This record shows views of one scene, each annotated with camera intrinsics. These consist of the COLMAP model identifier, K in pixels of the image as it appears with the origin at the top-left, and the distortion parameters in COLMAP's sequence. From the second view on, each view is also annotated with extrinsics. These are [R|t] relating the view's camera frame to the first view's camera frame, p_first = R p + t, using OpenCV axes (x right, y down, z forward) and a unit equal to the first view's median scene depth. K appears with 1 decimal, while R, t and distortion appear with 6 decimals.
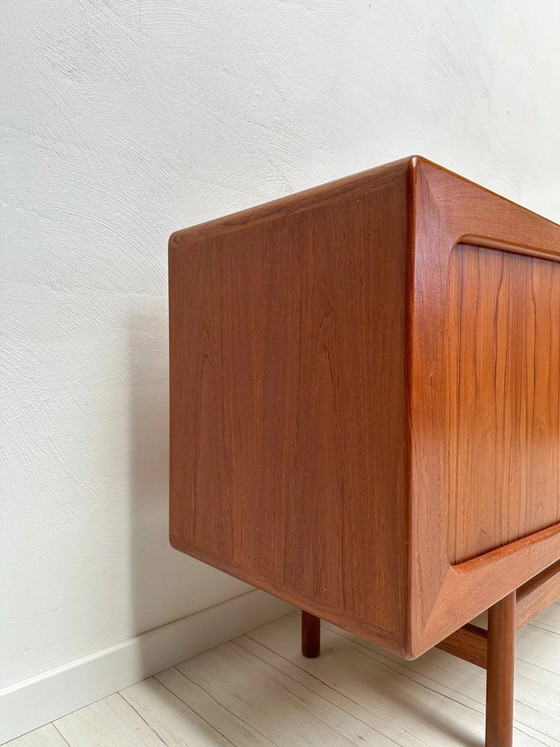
lens RADIAL K [[528.0, 0, 272.3], [0, 528.0, 375.7], [0, 0, 1]] dist [0.071888, -0.091829]
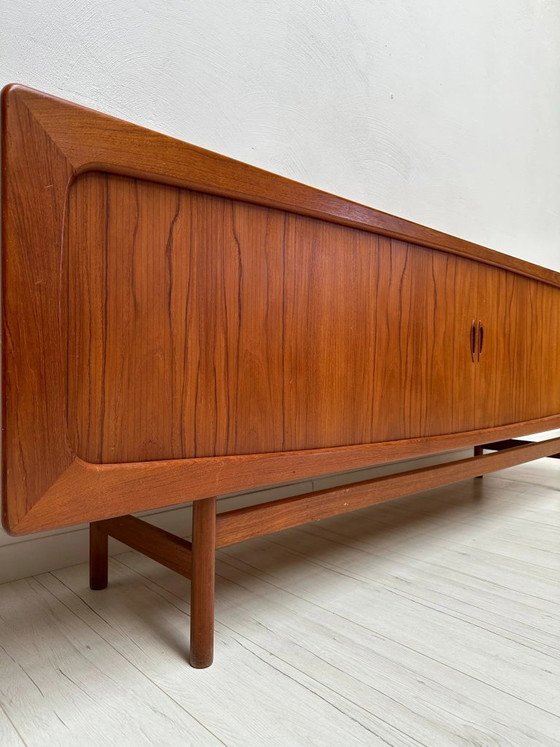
lens RADIAL K [[528.0, 0, 272.3], [0, 528.0, 375.7], [0, 0, 1]] dist [0.071888, -0.091829]
pose [[0.999881, 0.011864, -0.009893, 0.704576], [-0.011929, 0.999907, -0.006581, 0.172850], [0.009814, 0.006698, 0.999929, -0.099944]]
